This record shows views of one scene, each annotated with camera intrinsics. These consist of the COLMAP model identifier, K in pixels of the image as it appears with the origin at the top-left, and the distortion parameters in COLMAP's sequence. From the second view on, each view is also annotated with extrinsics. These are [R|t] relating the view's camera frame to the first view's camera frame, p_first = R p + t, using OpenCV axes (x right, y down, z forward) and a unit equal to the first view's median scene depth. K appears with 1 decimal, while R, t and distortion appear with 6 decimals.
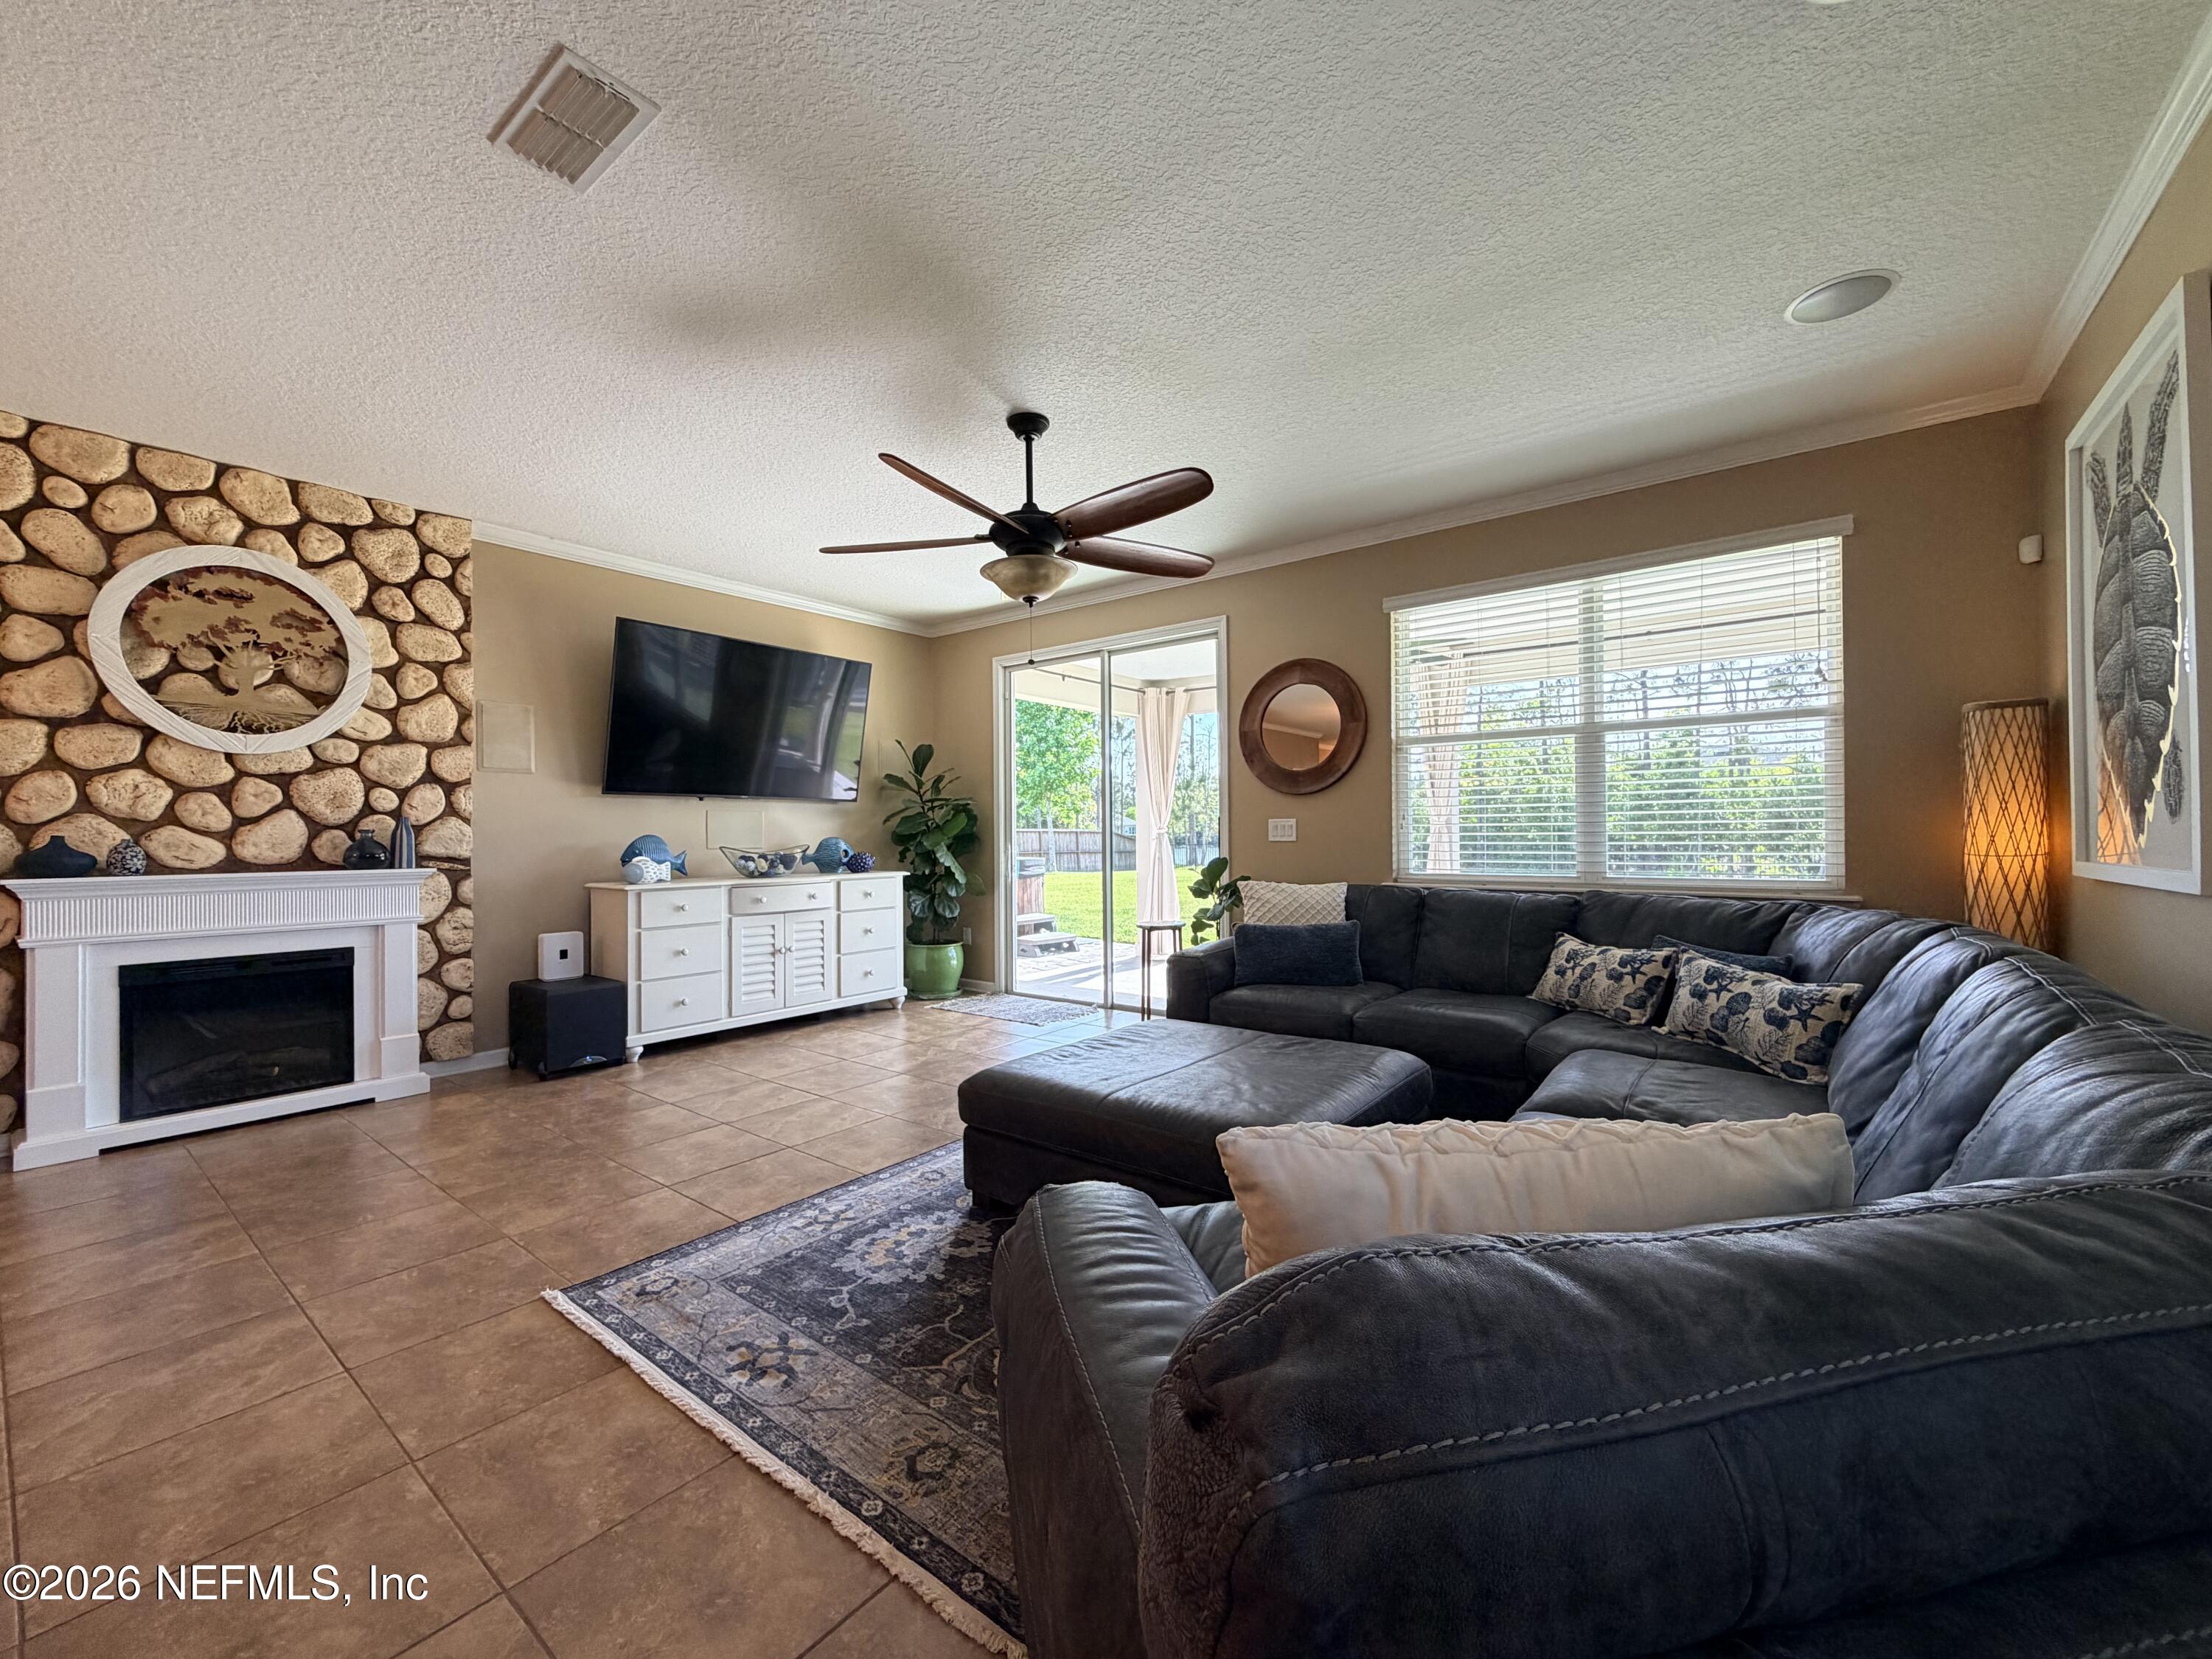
lens RADIAL K [[884.4, 0, 1103.6], [0, 884.4, 828.1], [0, 0, 1]] dist [-0.001224, 0.001239]
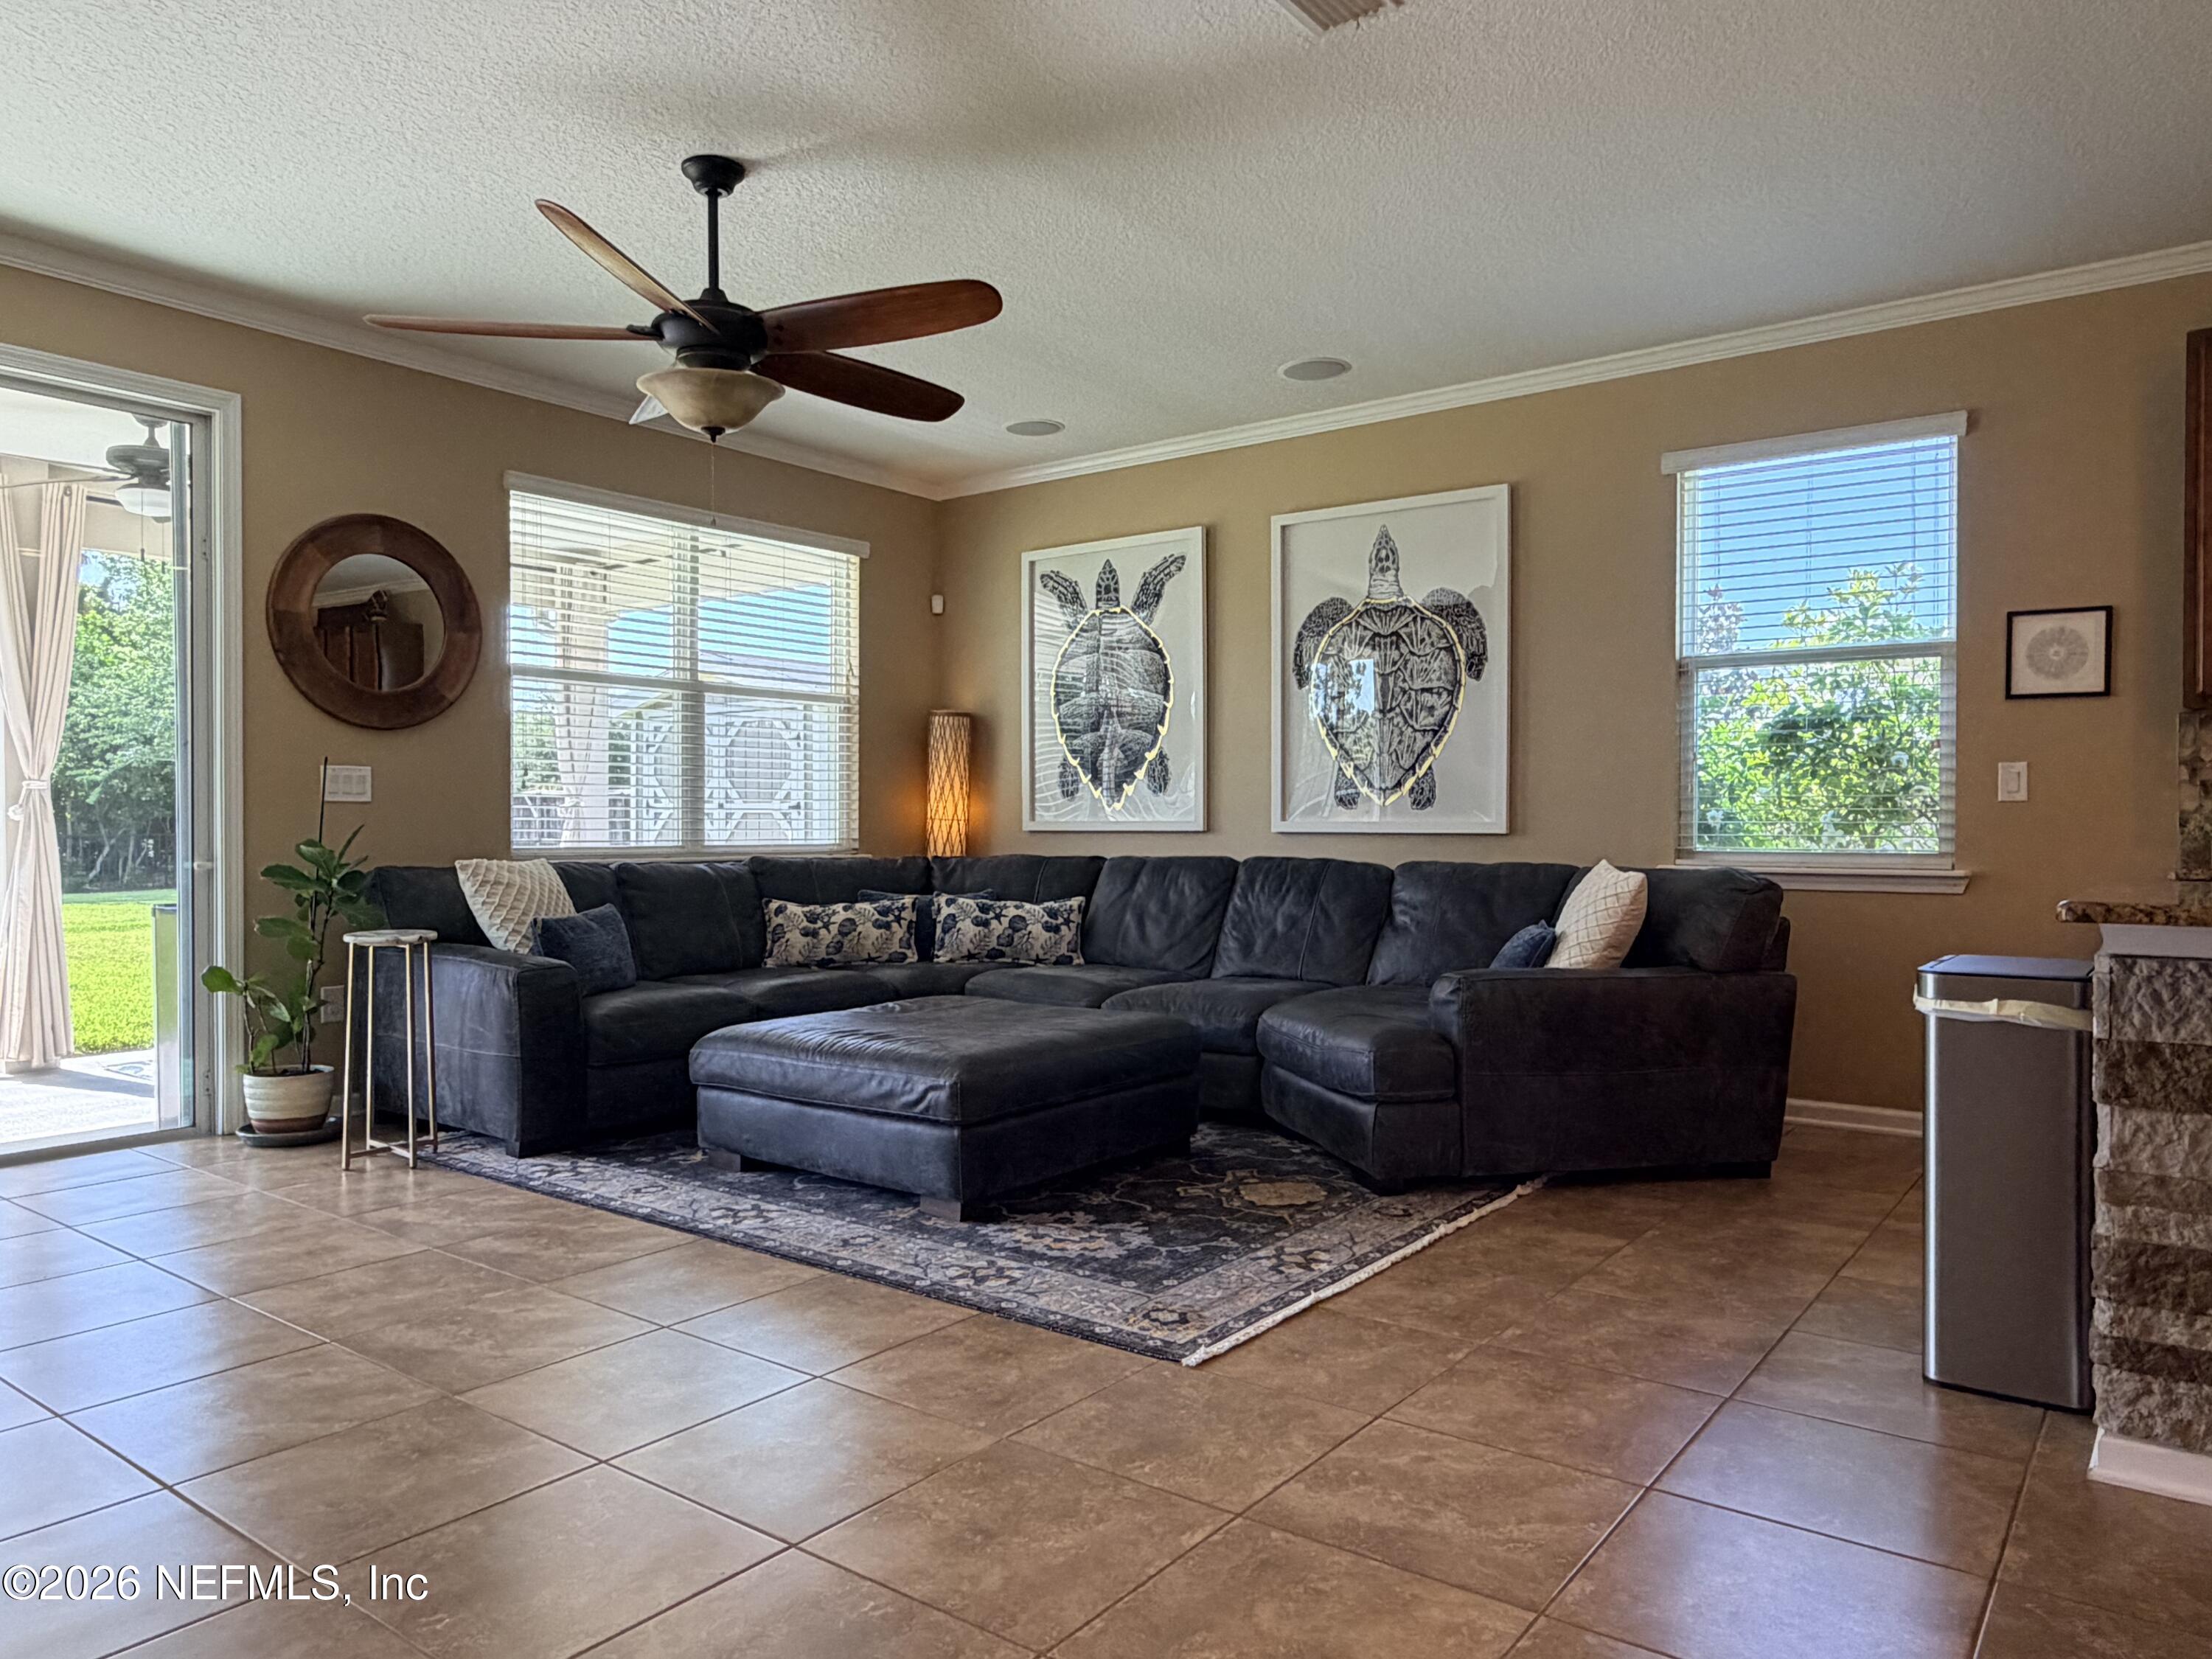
lens RADIAL K [[1484.7, 0, 1100.1], [0, 1484.7, 847.5], [0, 0, 1]] dist [-0.002430, 0.002020]
pose [[-0.015189, -0.004273, 0.999876, -1.133666], [-0.005651, 0.999975, 0.004187, 0.052534], [-0.999869, -0.005586, -0.015213, 0.663192]]
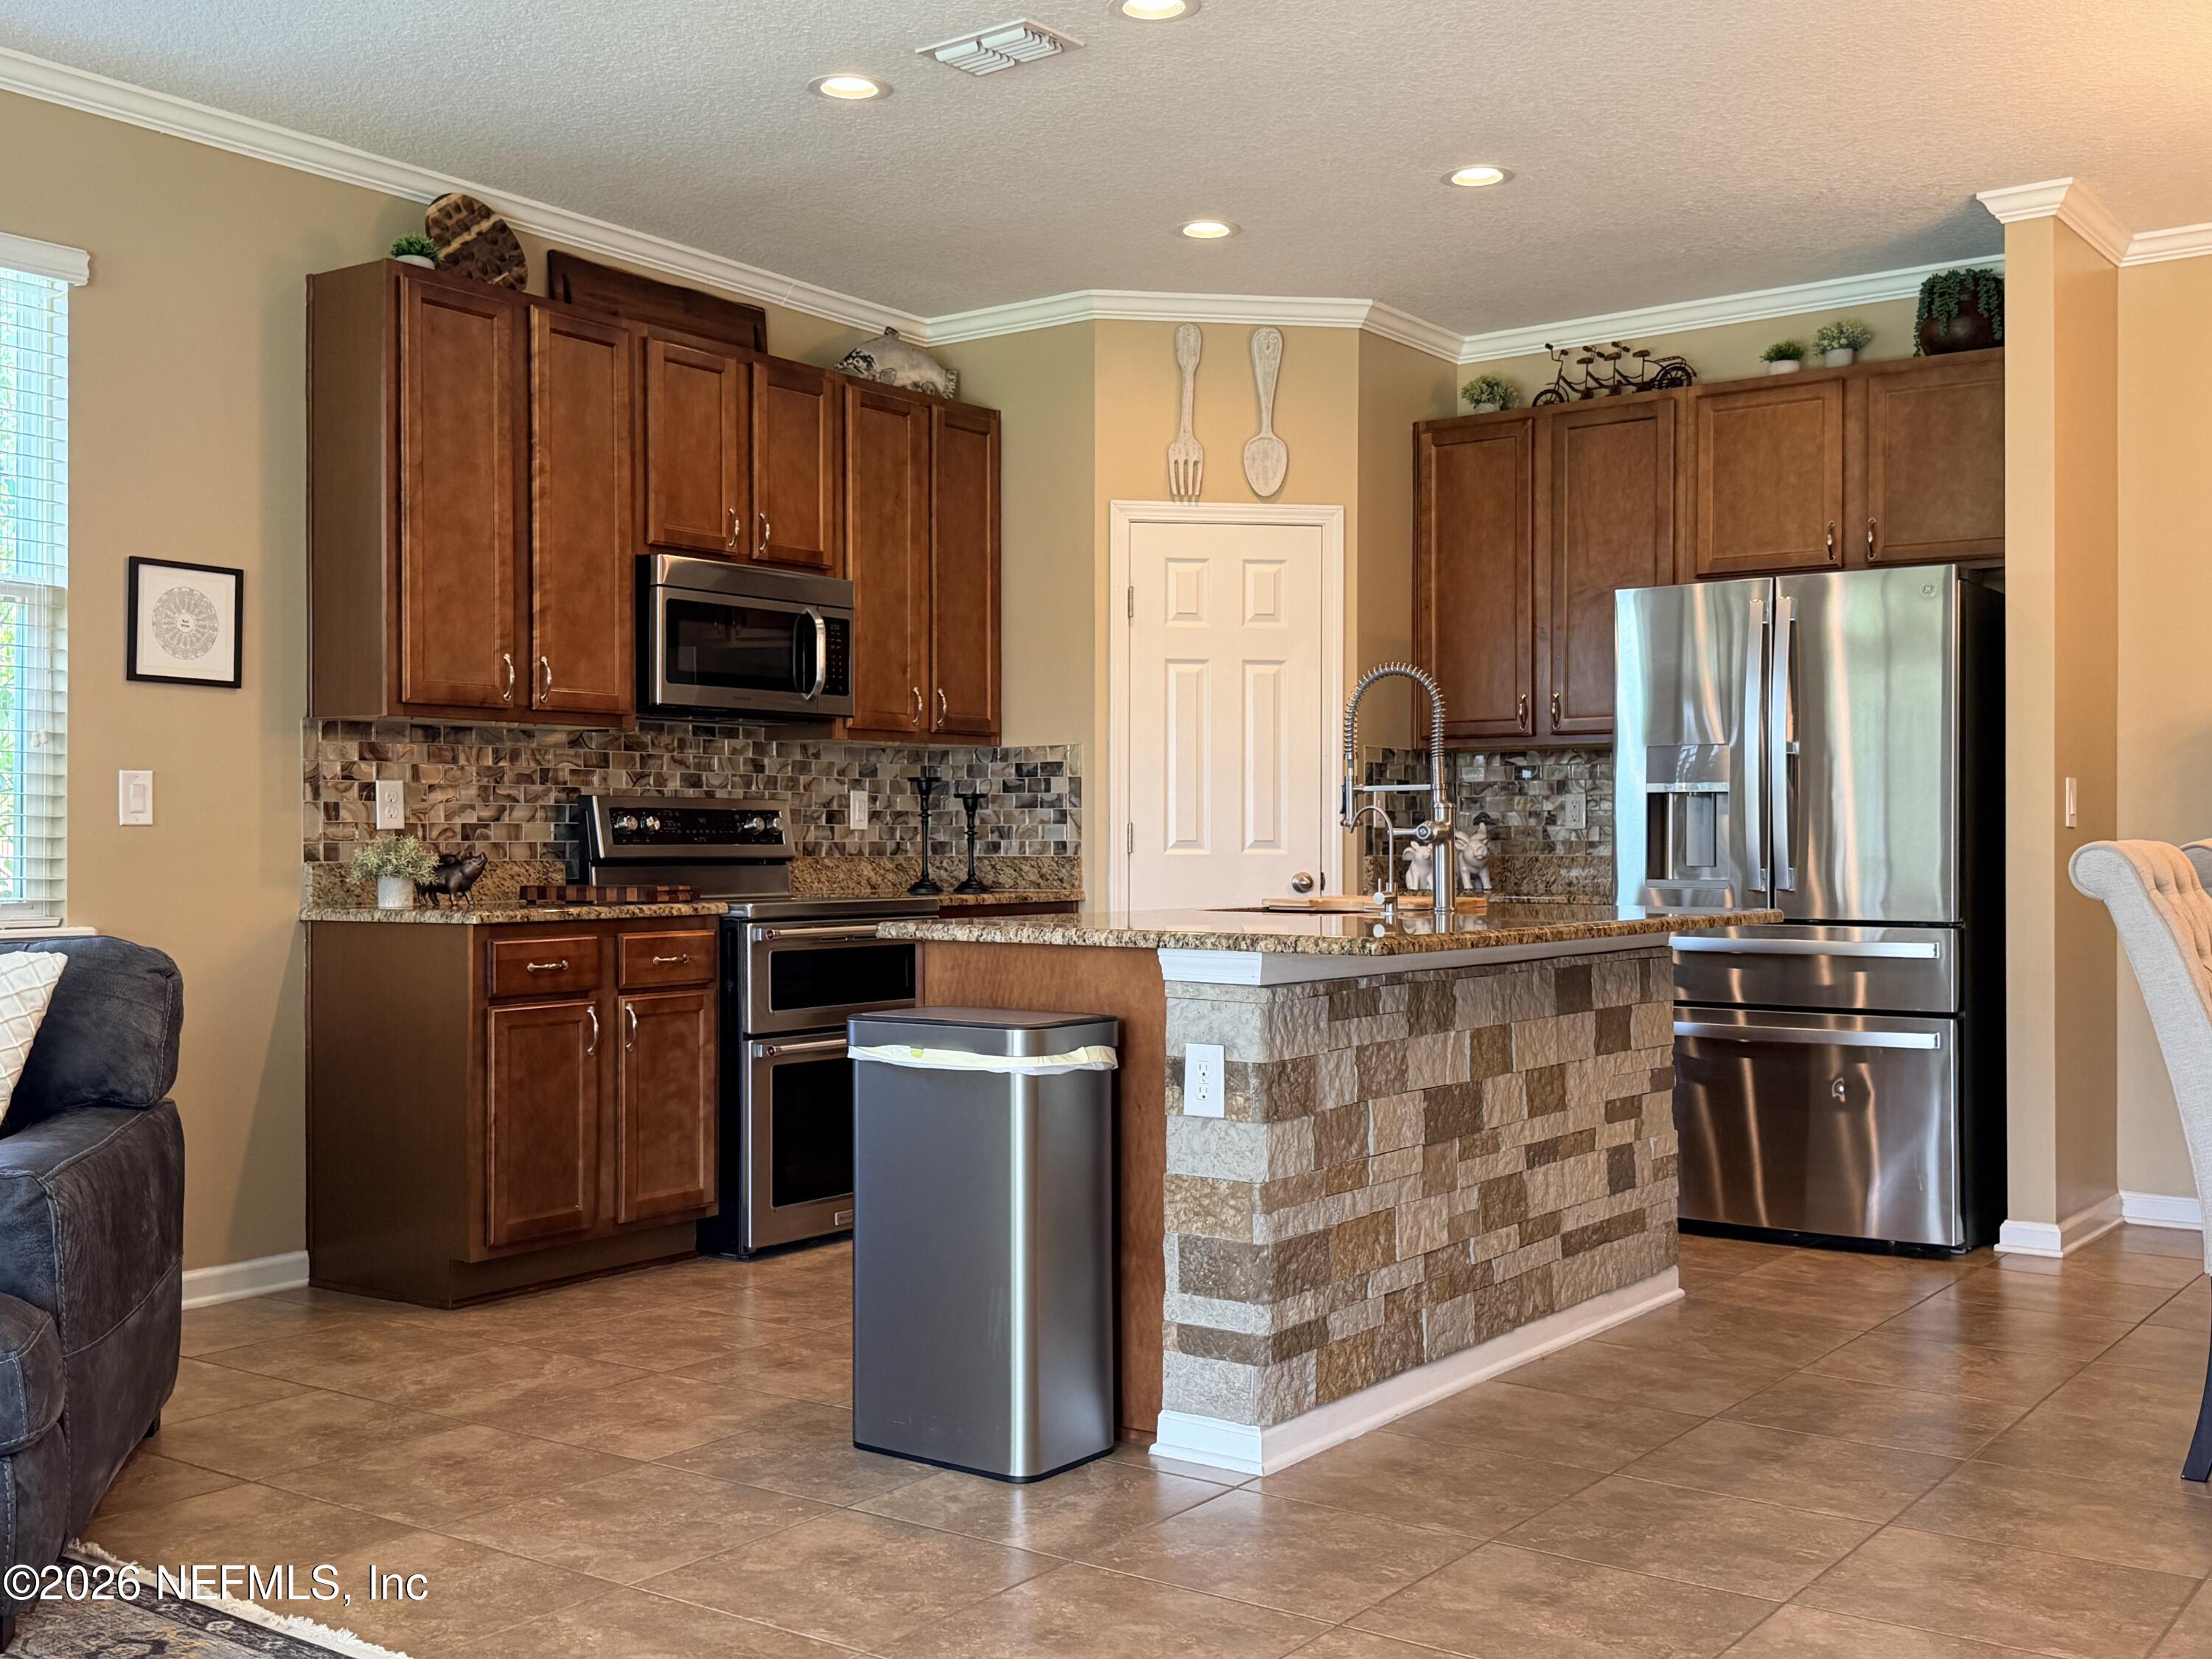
lens RADIAL K [[2273.1, 0, 1111.1], [0, 2273.1, 811.8], [0, 0, 1]] dist [0.059814, 0.000000]
pose [[-0.999325, 0.010507, -0.035203, -0.406401], [0.011080, 0.999809, -0.016129, 0.034266], [0.035027, -0.016508, -0.999250, 1.271990]]
